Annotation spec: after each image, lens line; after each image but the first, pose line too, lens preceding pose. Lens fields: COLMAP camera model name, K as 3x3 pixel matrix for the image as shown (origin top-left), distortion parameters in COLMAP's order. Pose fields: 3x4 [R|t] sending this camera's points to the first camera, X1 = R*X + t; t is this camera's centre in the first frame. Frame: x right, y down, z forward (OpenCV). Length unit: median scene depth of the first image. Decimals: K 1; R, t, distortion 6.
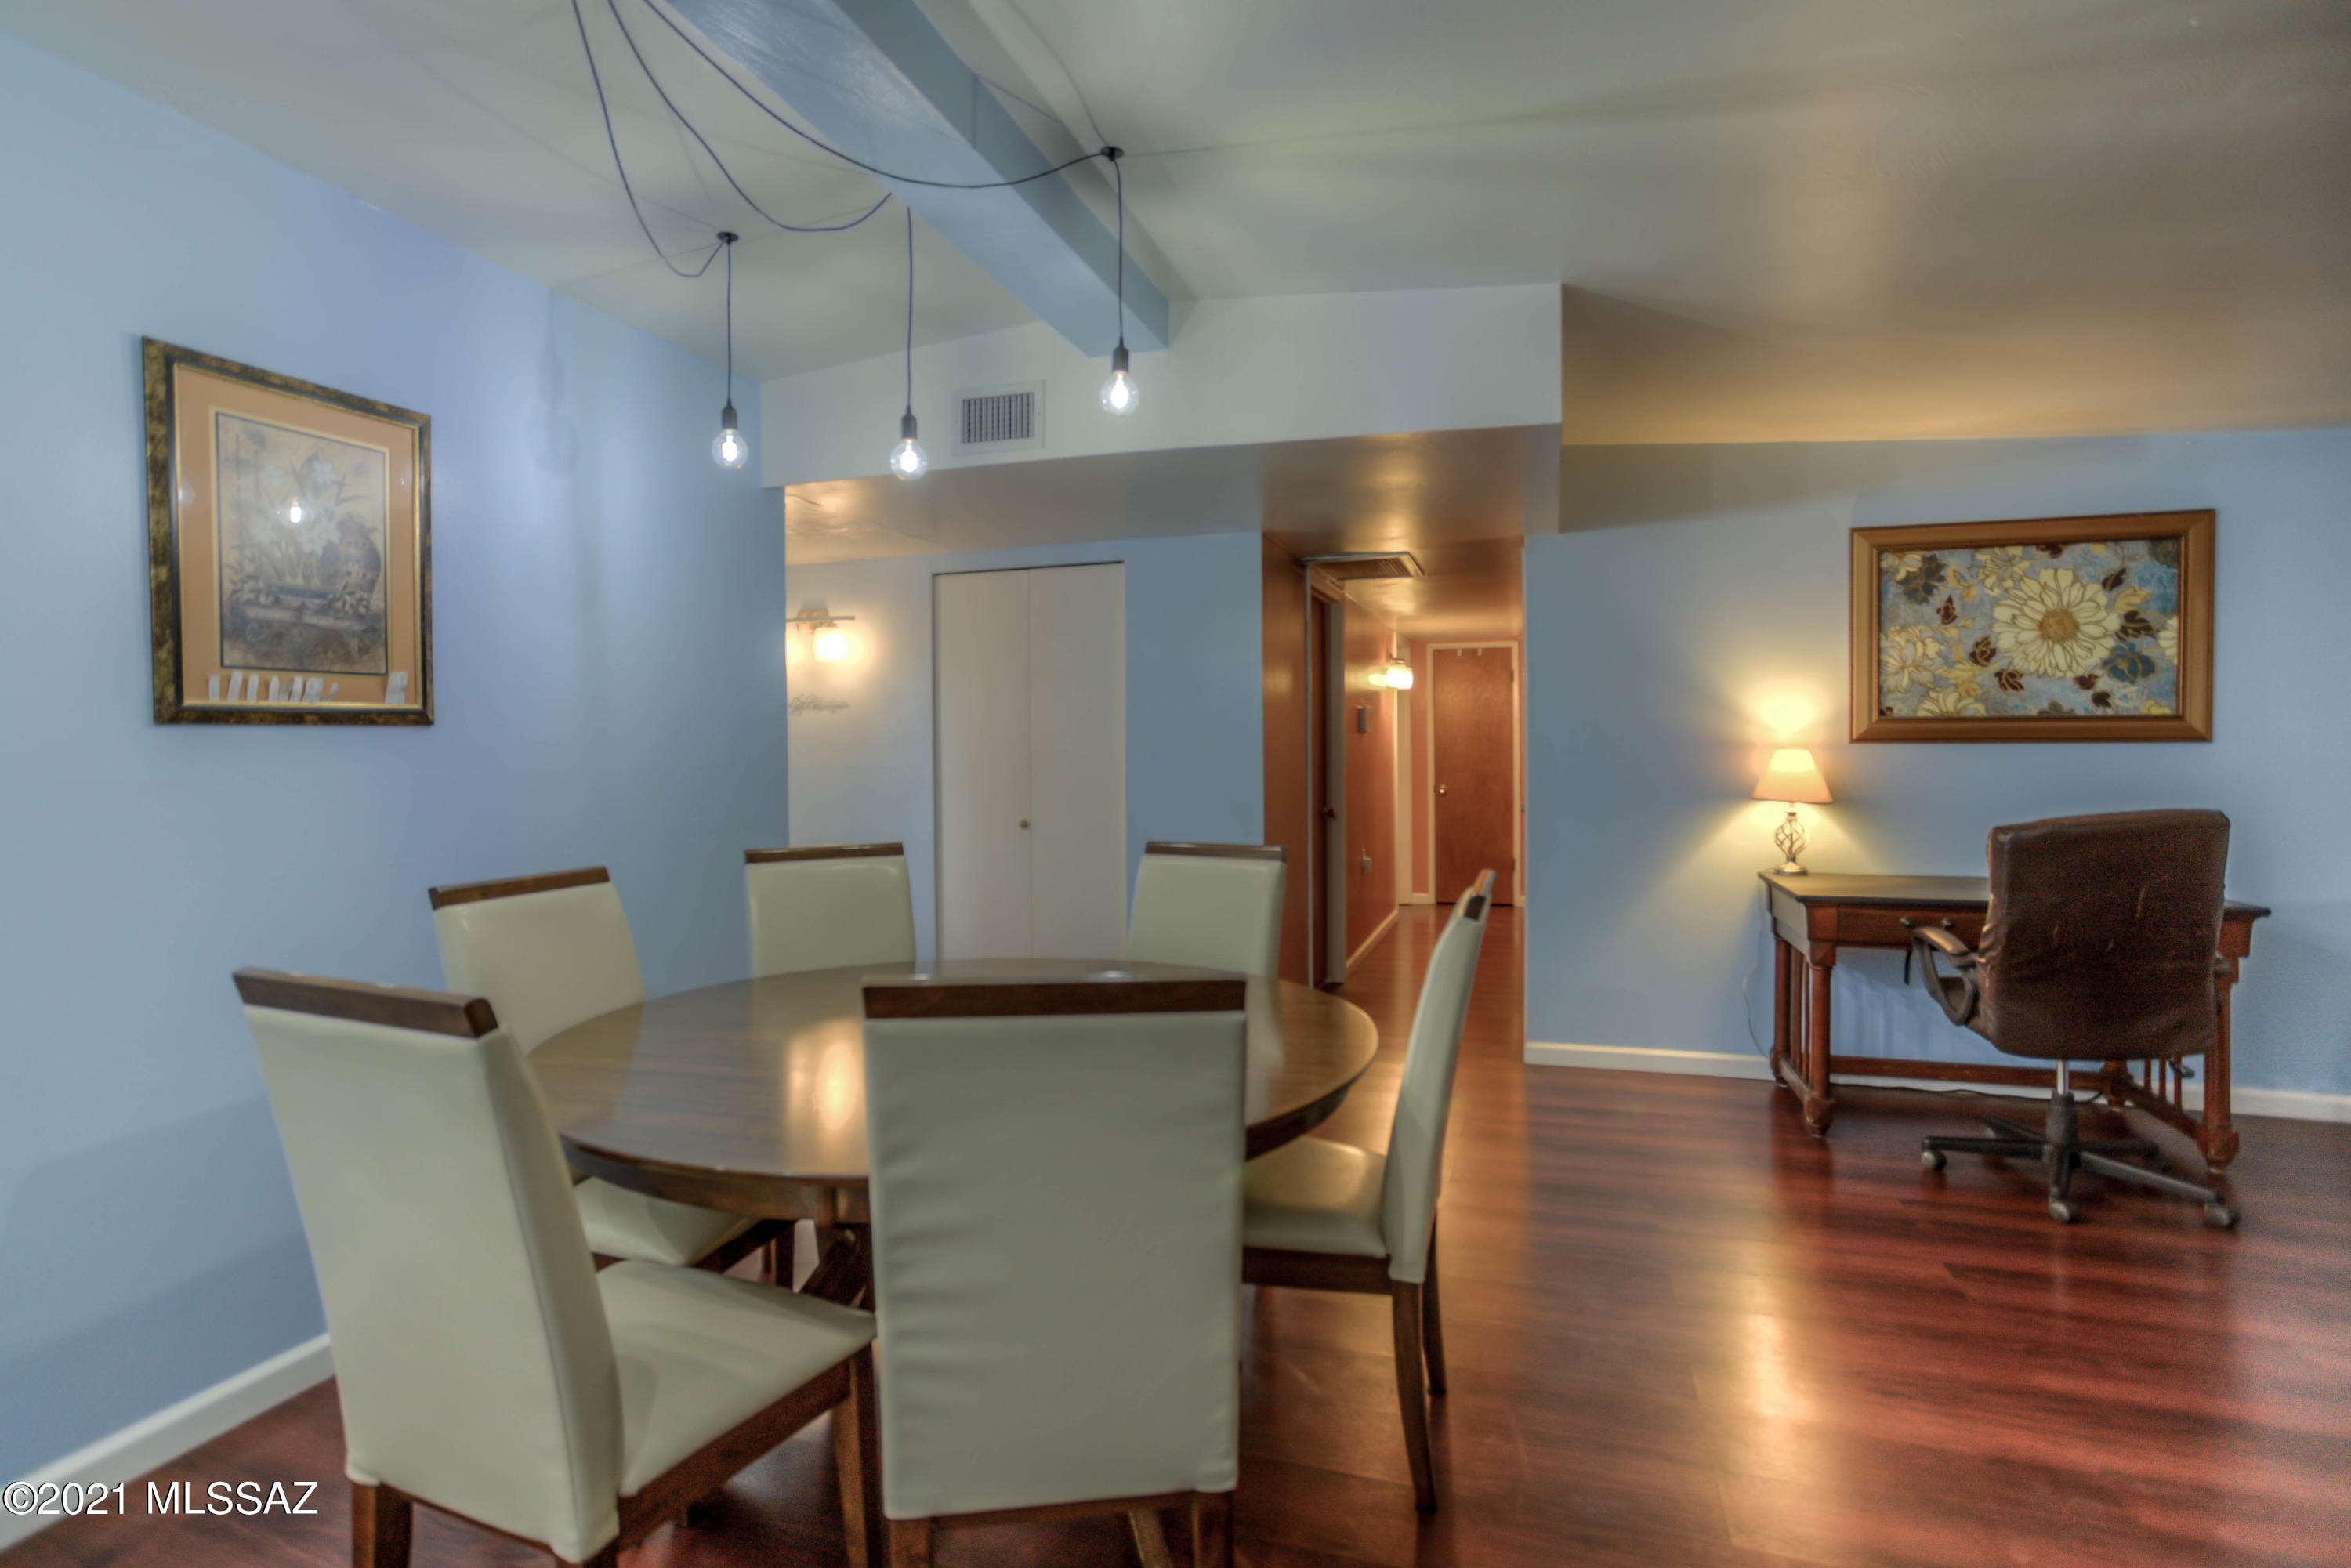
lens RADIAL K [[1156.6, 0, 1181.5], [0, 1156.6, 780.0], [0, 0, 1]] dist [-0.036025, 0.021018]
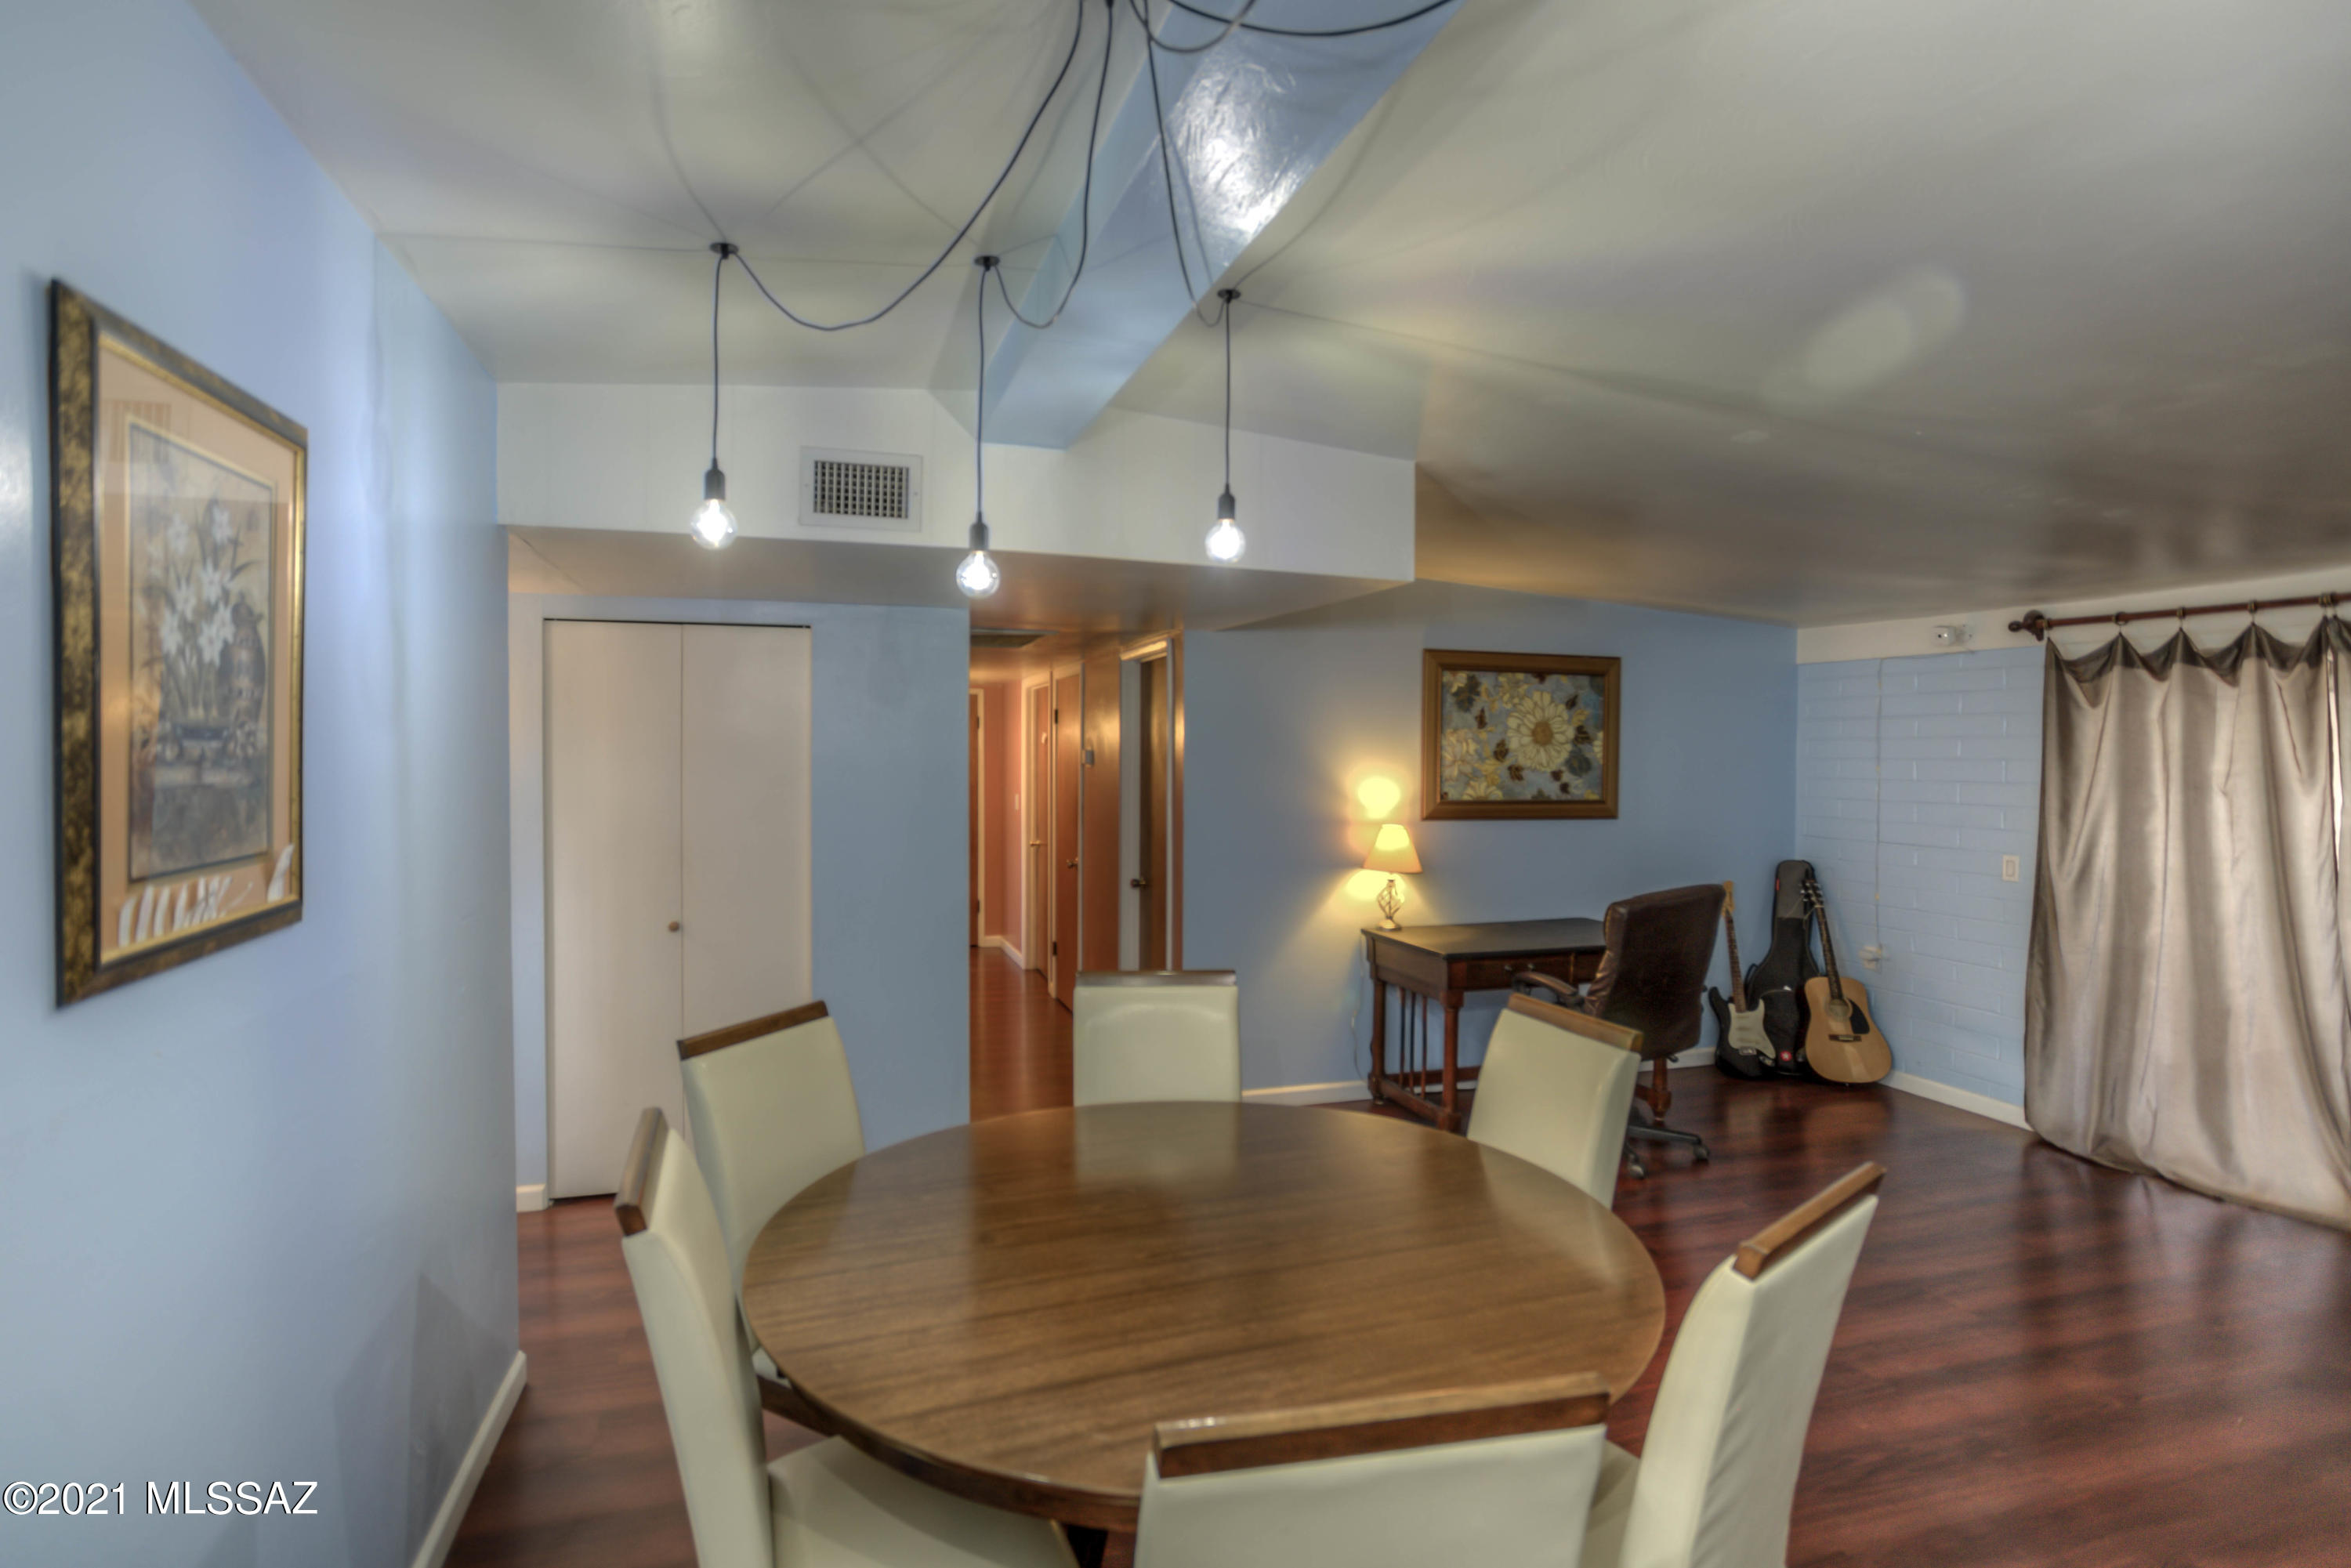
lens RADIAL K [[1156.6, 0, 1148.7], [0, 1156.6, 773.0], [0, 0, 1]] dist [-0.036025, 0.021018]
pose [[0.825508, 0.003389, 0.564380, -0.386164], [0.003227, 0.999937, -0.010725, -0.074939], [-0.564381, 0.010675, 0.825445, 0.135550]]
